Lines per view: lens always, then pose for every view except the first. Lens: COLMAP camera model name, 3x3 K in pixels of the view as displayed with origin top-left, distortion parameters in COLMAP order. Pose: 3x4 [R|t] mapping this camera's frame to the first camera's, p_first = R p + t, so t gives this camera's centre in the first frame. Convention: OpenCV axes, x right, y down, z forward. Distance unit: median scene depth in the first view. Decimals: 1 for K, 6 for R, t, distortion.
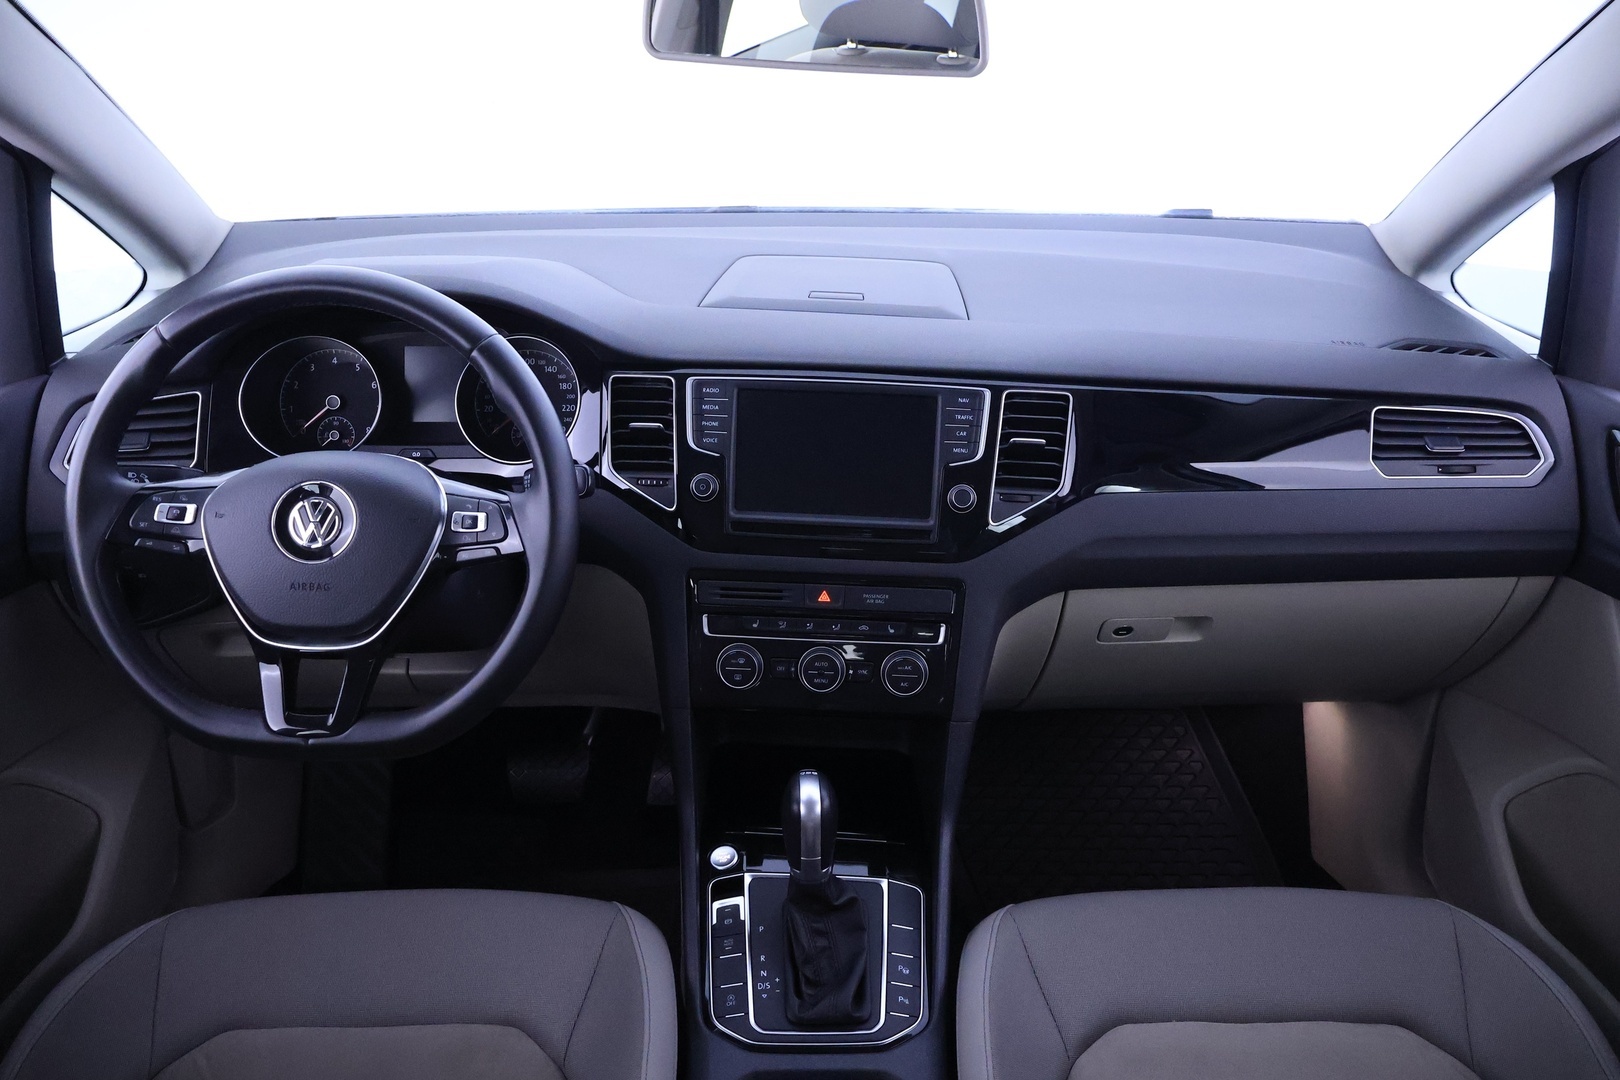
lens RADIAL K [[1382.7, 0, 820.8], [0, 1382.7, 537.0], [0, 0, 1]] dist [-0.014480, 0.008903]
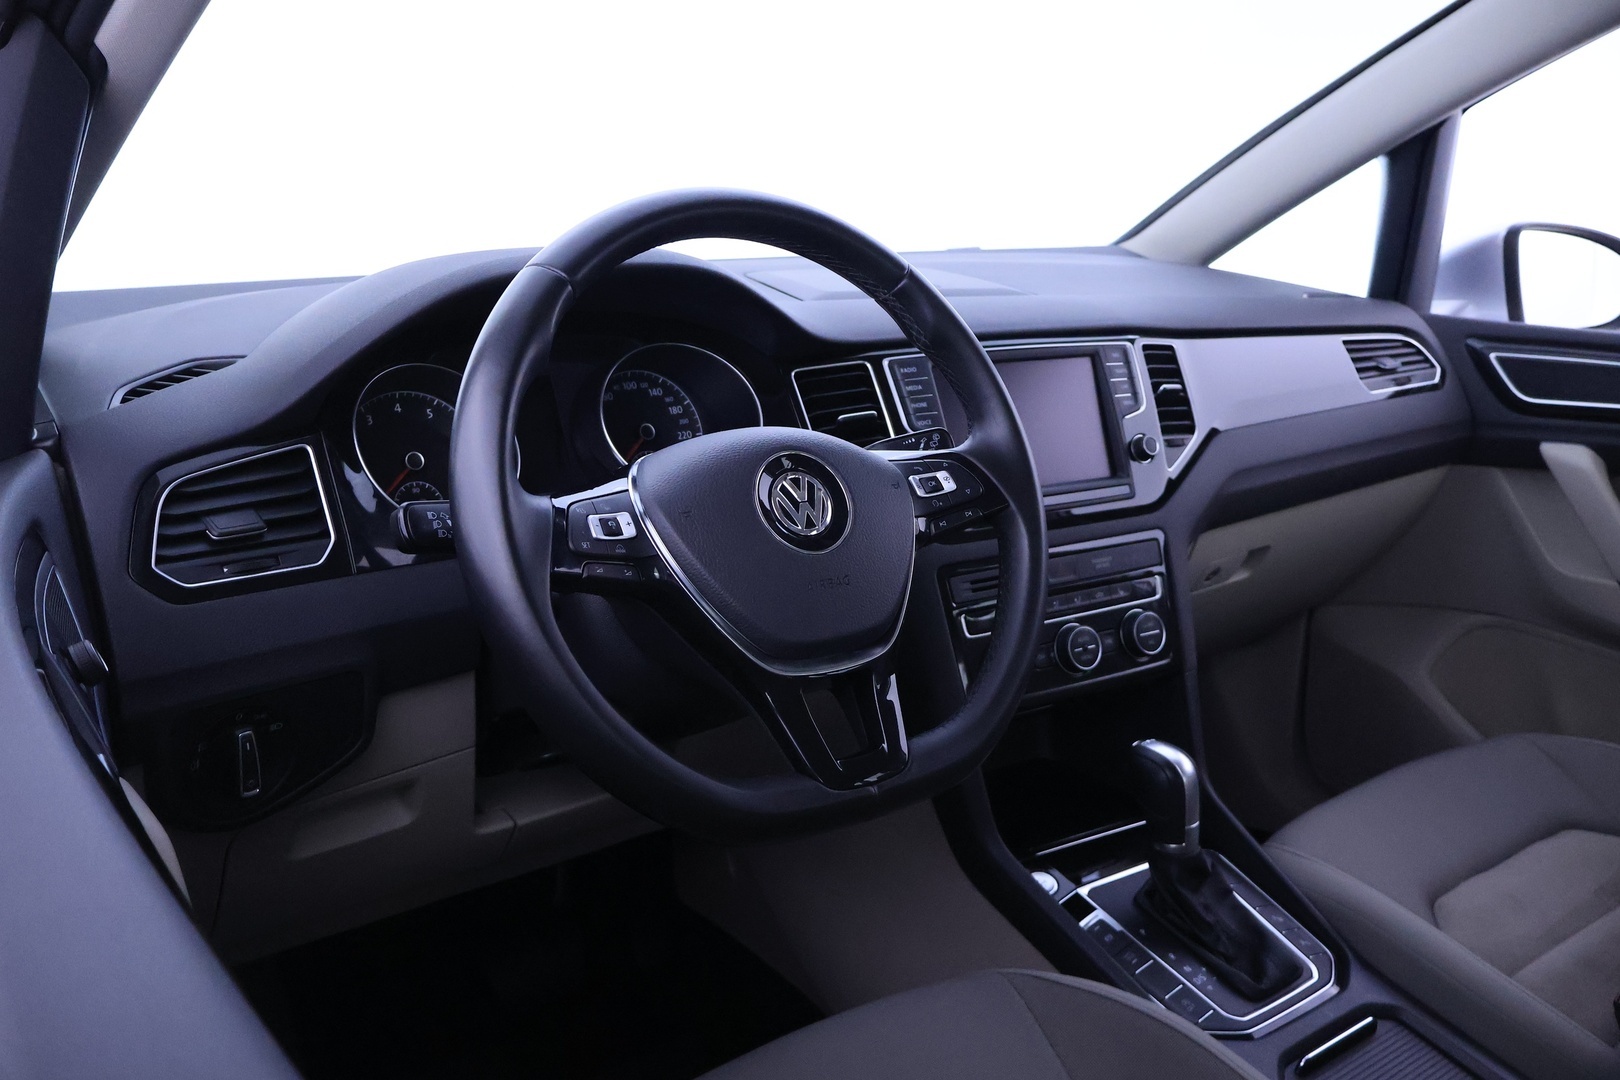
lens RADIAL K [[1382.7, 0, 817.9], [0, 1382.7, 535.7], [0, 0, 1]] dist [-0.014480, 0.008903]
pose [[0.810680, -0.153990, 0.564877, -0.651998], [0.243704, 0.965992, -0.086413, 0.061001], [-0.532360, 0.207716, 0.820638, 0.318082]]
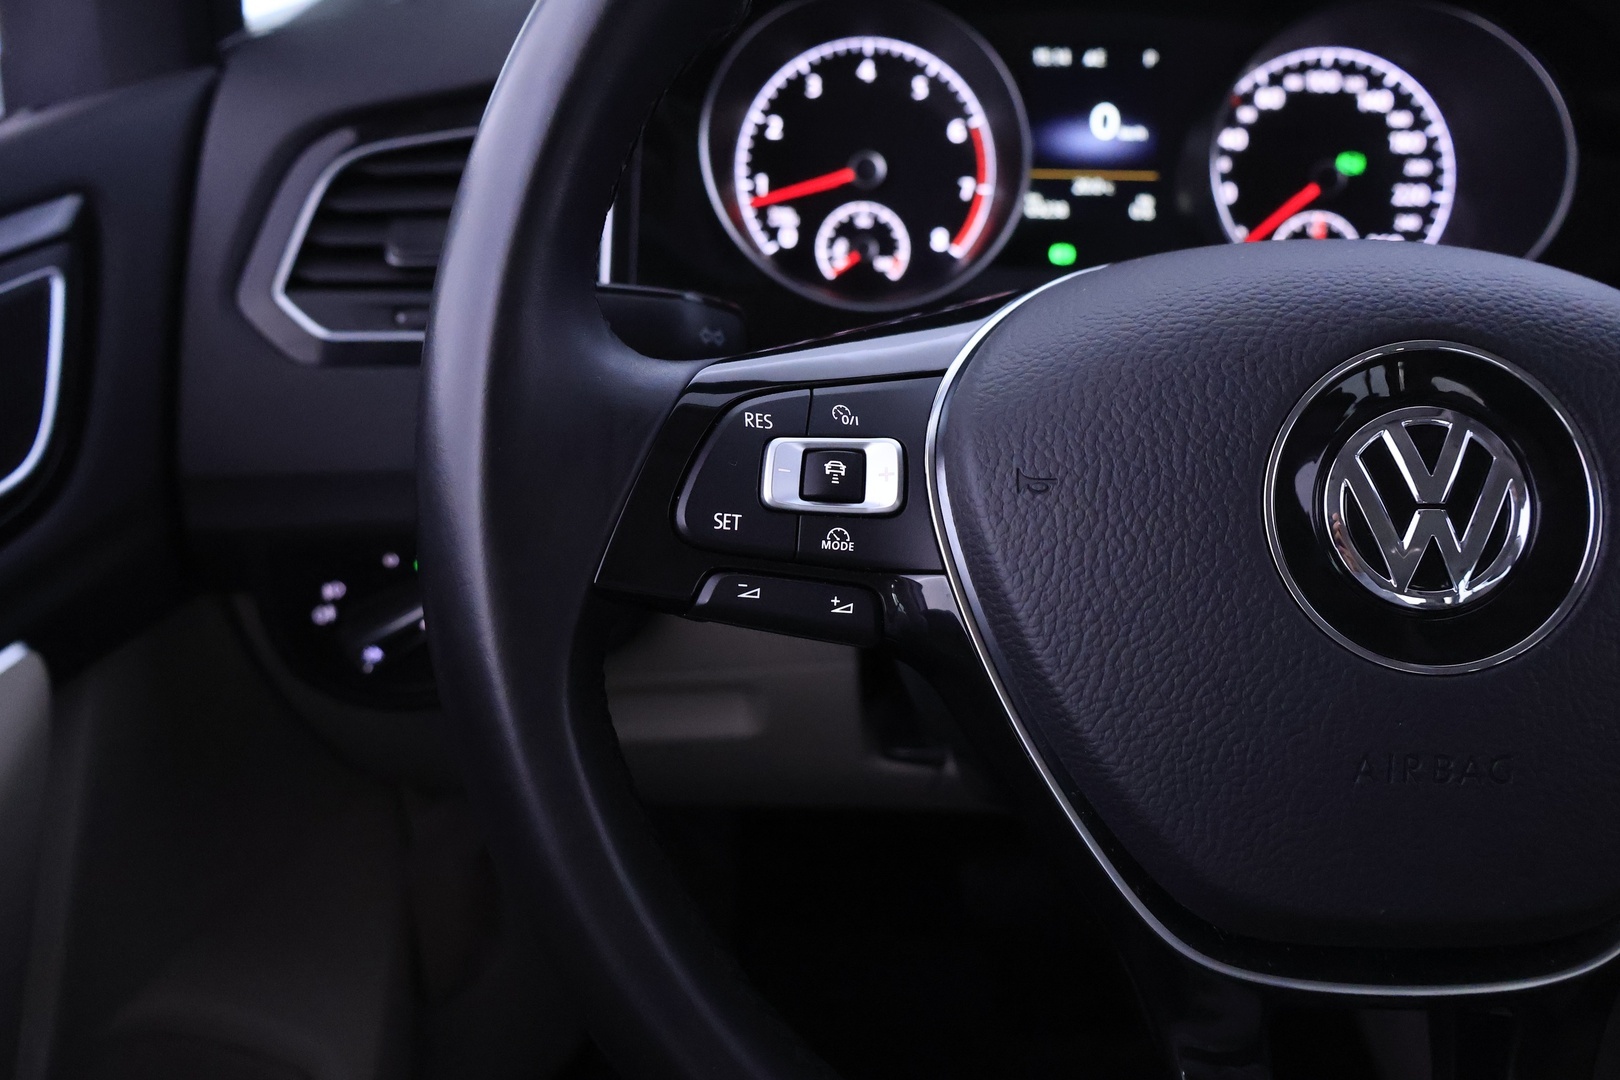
lens RADIAL K [[1382.7, 0, 802.9], [0, 1382.7, 524.2], [0, 0, 1]] dist [-0.014480, 0.008903]
pose [[0.999414, 0.023055, -0.025311, -0.390773], [-0.021263, 0.997394, 0.068947, -0.019505], [0.026835, -0.068368, 0.997299, 0.619063]]
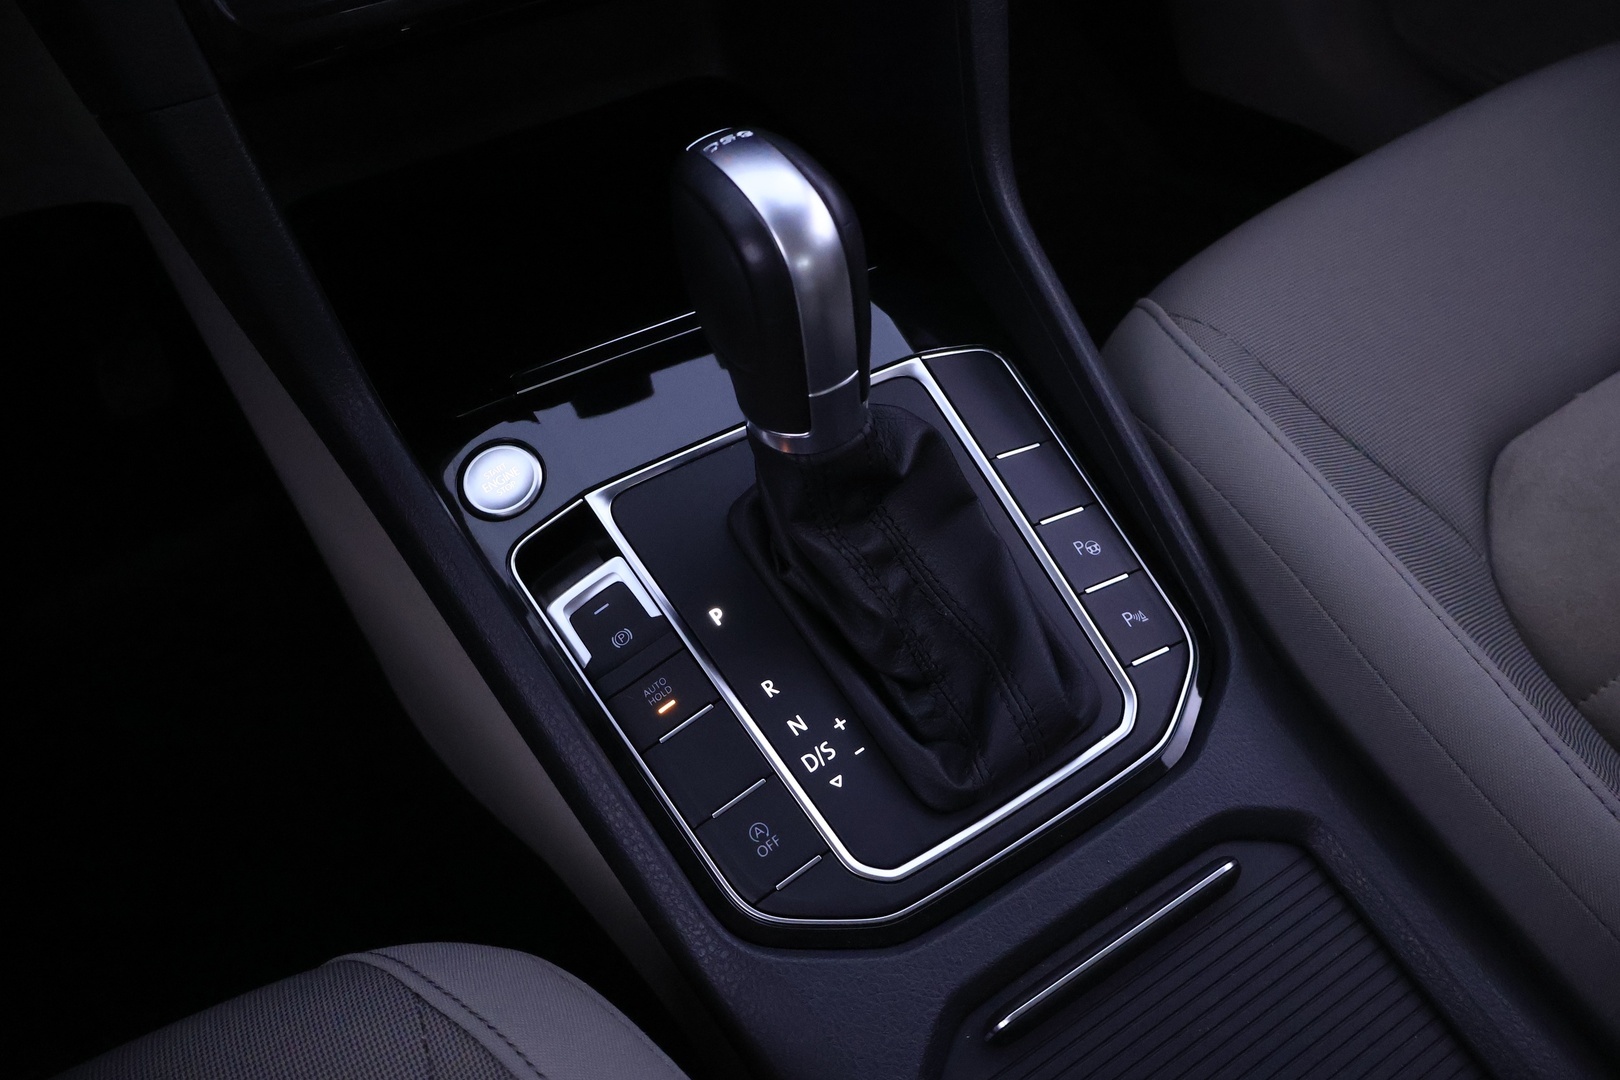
lens RADIAL K [[1382.7, 0, 809.8], [0, 1382.7, 539.1], [0, 0, 1]] dist [-0.014480, 0.008903]
pose [[0.845046, -0.429937, 0.317885, -0.124055], [0.263592, 0.852228, 0.451915, 0.106226], [-0.465205, -0.298097, 0.833500, 0.669685]]
